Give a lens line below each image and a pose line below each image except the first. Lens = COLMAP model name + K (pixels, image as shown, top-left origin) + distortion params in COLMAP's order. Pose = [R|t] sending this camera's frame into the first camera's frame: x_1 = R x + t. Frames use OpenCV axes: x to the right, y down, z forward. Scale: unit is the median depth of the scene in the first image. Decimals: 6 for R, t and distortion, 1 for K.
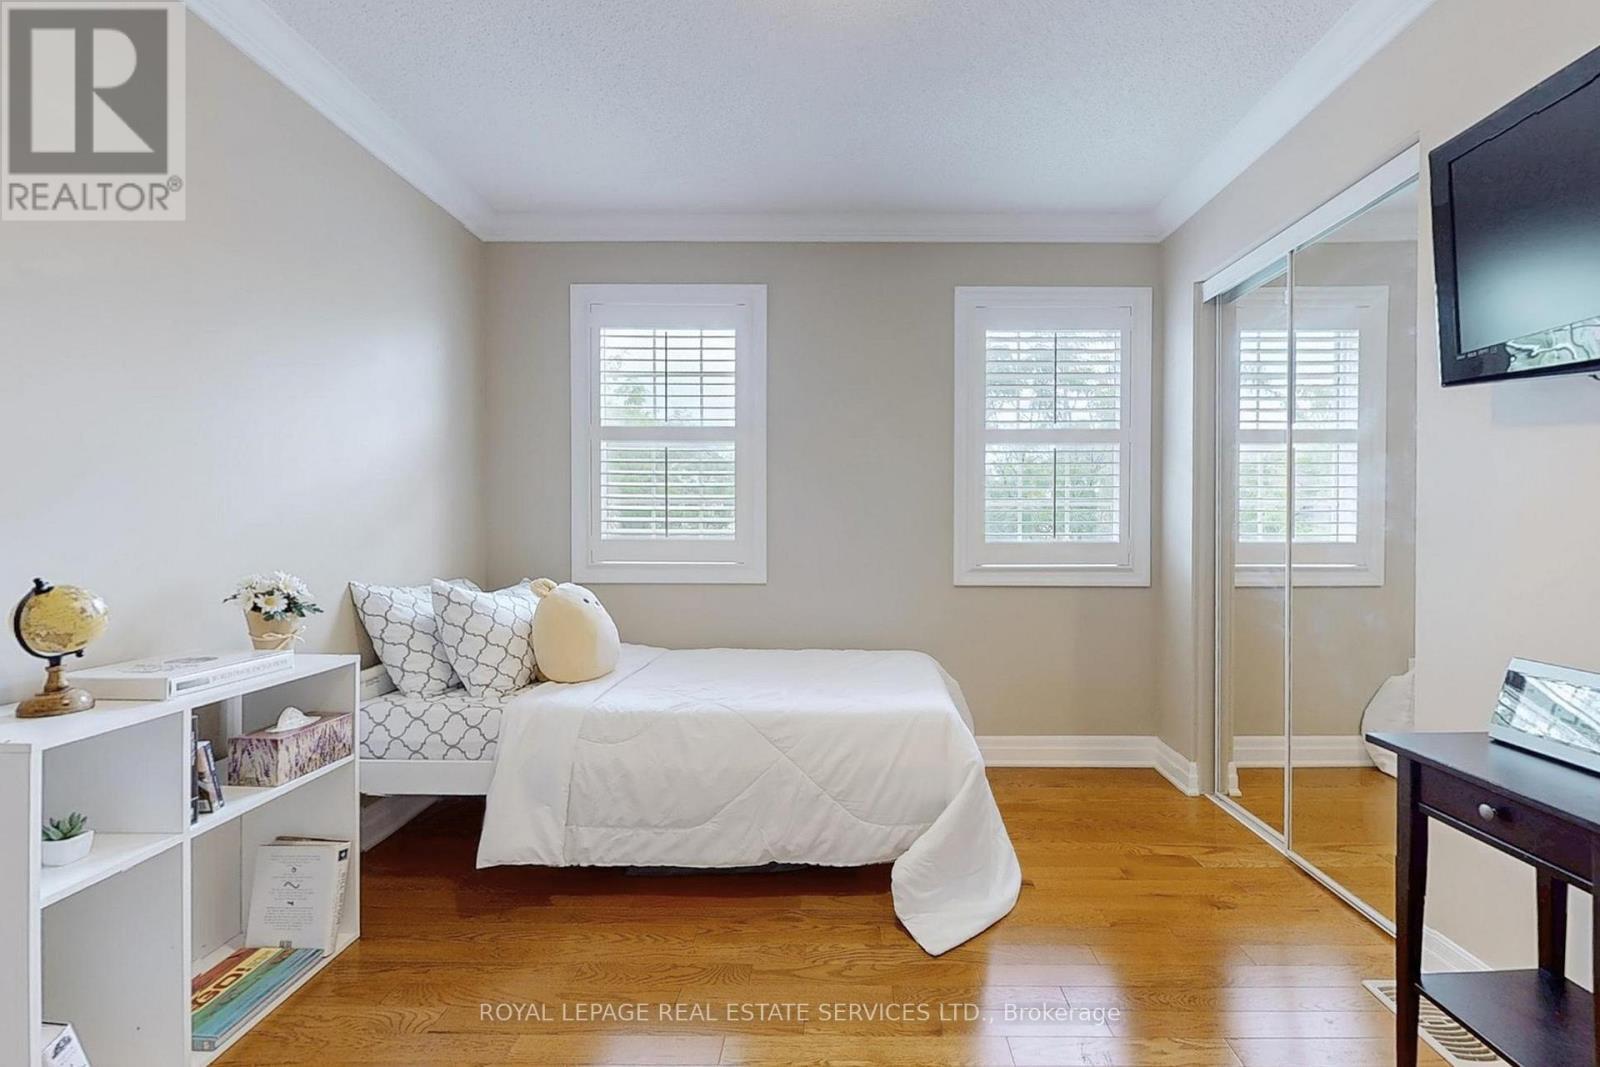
lens RADIAL K [[706.1, 0, 805.1], [0, 706.1, 532.1], [0, 0, 1]] dist [0.000858, -0.000297]
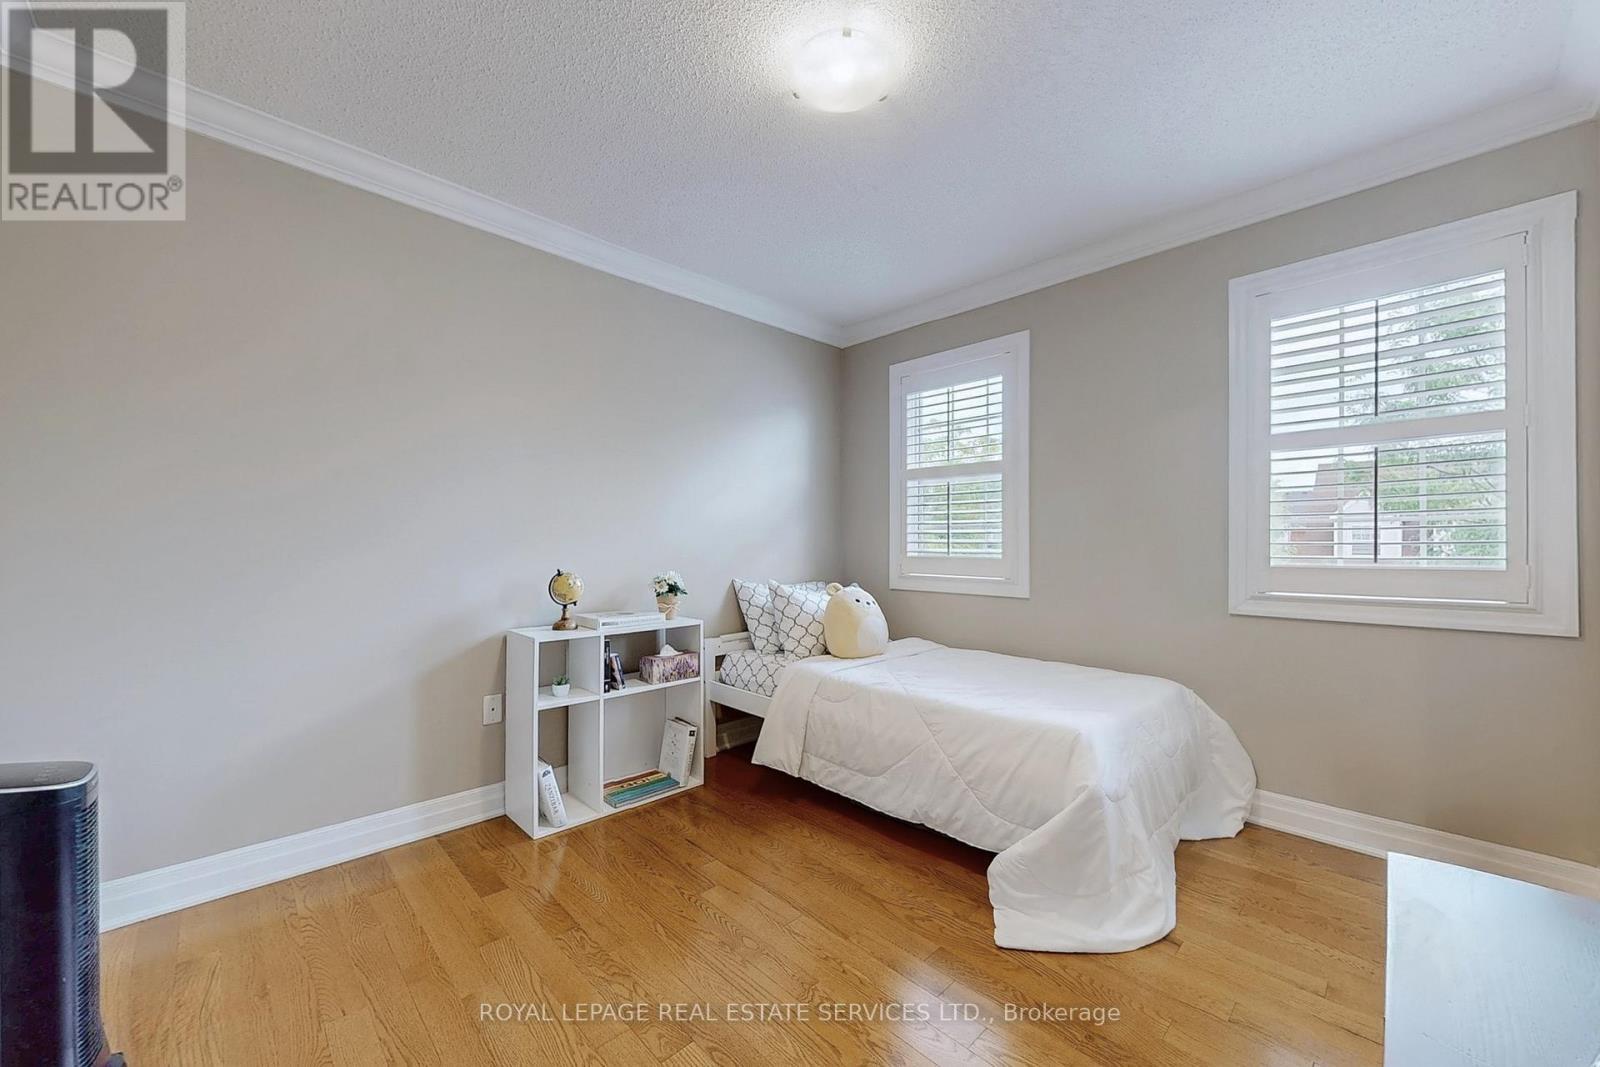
lens RADIAL K [[601.9, 0, 801.7], [0, 601.9, 542.8], [0, 0, 1]] dist [0.001348, 0.000001]
pose [[0.709580, -0.001892, -0.704623, 0.533048], [-0.006574, 0.999935, -0.009305, -0.004110], [0.704594, 0.011235, 0.709521, 0.111598]]
